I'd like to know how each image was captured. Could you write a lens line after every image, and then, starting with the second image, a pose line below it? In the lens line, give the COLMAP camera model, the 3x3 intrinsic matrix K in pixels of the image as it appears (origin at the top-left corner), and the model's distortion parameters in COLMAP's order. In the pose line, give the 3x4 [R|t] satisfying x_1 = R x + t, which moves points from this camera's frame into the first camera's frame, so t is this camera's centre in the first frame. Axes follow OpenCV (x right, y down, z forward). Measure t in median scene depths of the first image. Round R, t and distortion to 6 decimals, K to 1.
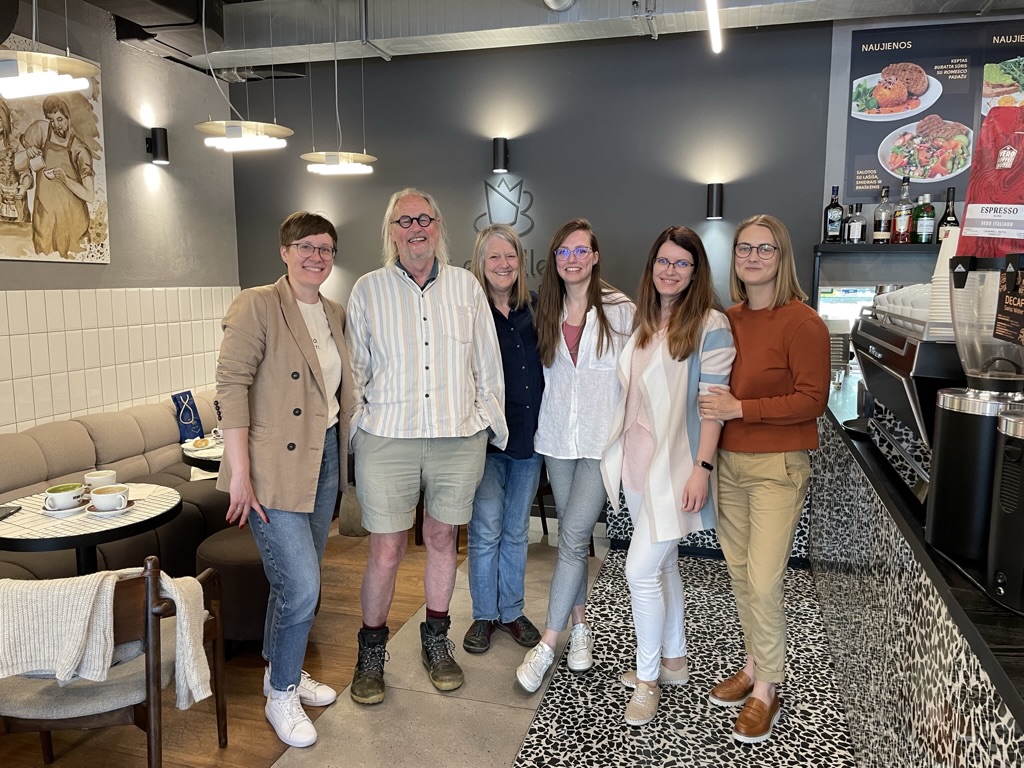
lens RADIAL K [[781.3, 0, 512.0], [0, 781.3, 384.0], [0, 0, 1]] dist [0.091848, -0.125325]
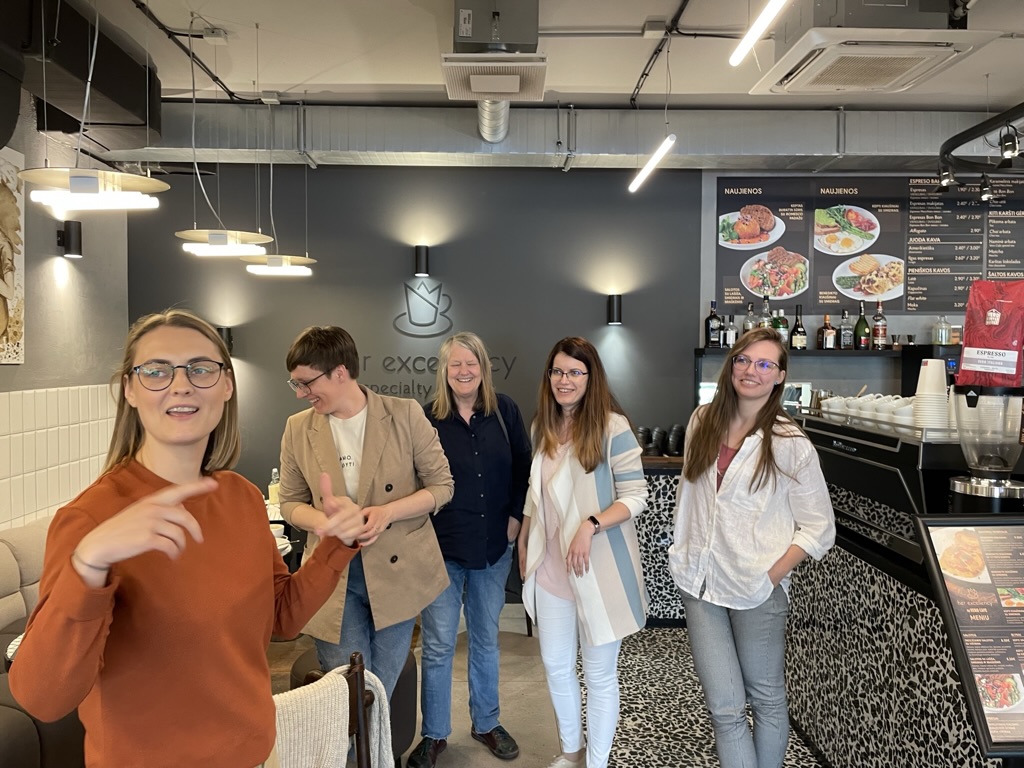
lens RADIAL K [[781.3, 0, 512.0], [0, 781.3, 384.0], [0, 0, 1]] dist [0.091848, -0.125325]
pose [[0.955906, -0.007447, 0.293578, -0.240617], [0.036116, 0.995071, -0.092355, -0.023265], [-0.291443, 0.098886, 0.951463, -0.041718]]
